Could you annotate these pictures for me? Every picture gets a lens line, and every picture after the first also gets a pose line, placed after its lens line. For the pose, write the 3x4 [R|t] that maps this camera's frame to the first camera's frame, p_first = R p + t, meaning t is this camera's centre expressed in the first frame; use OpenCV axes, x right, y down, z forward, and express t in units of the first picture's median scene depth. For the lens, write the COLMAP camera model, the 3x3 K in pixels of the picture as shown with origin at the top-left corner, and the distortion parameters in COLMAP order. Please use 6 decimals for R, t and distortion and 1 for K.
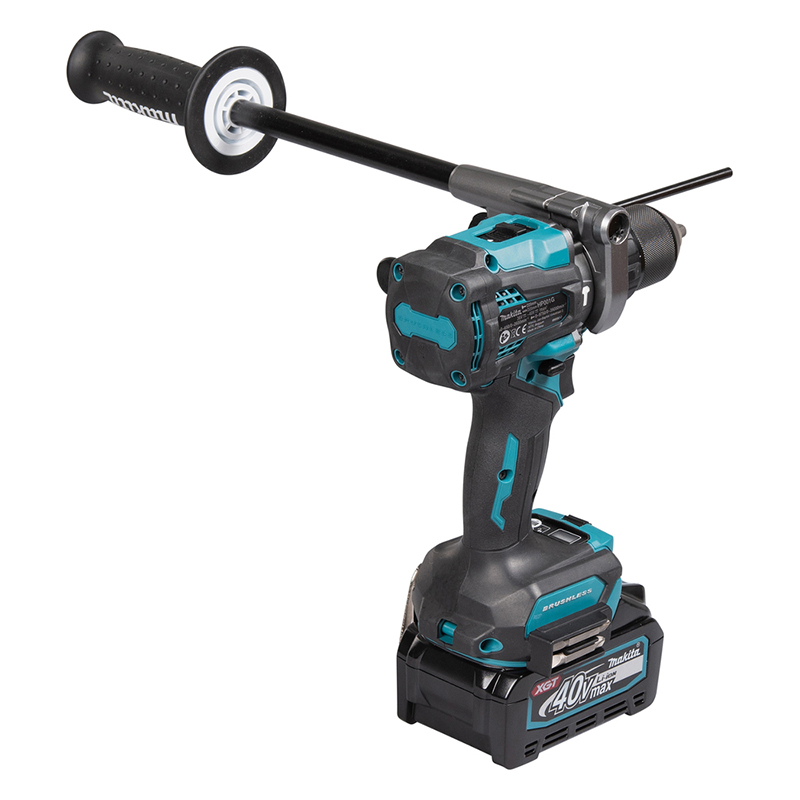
lens RADIAL K [[2859.8, 0, 400.0], [0, 2859.8, 400.0], [0, 0, 1]] dist [0.080493, 3.131595]
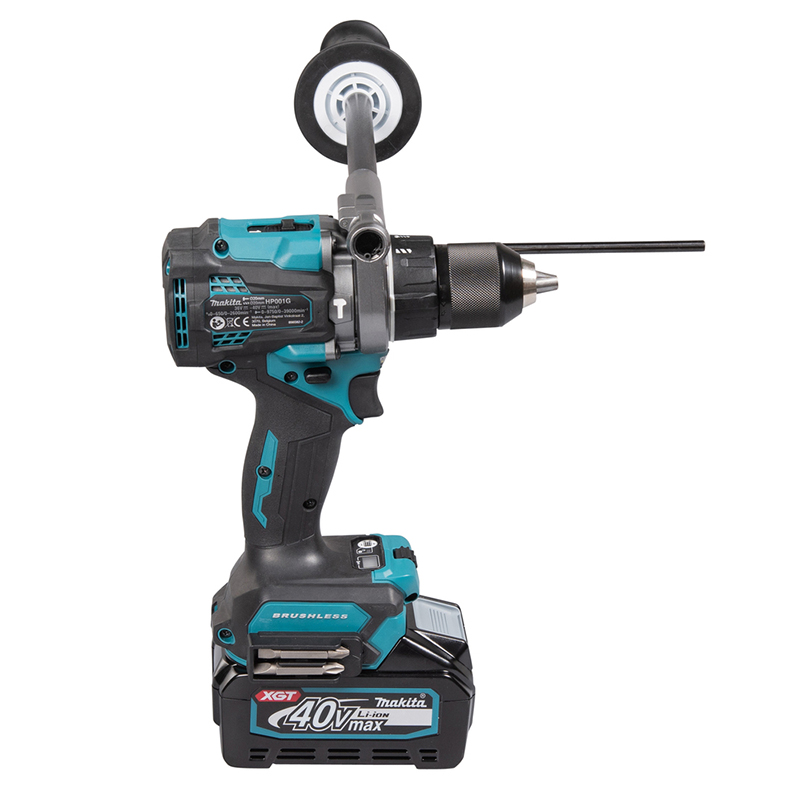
lens RADIAL K [[2859.8, 0, 400.0], [0, 2859.8, 400.0], [0, 0, 1]] dist [0.080493, 3.131595]
pose [[0.741773, 0.217810, -0.634296, 0.679649], [-0.241987, 0.969003, 0.049755, -0.057367], [0.625472, 0.116585, 0.771488, 0.253467]]
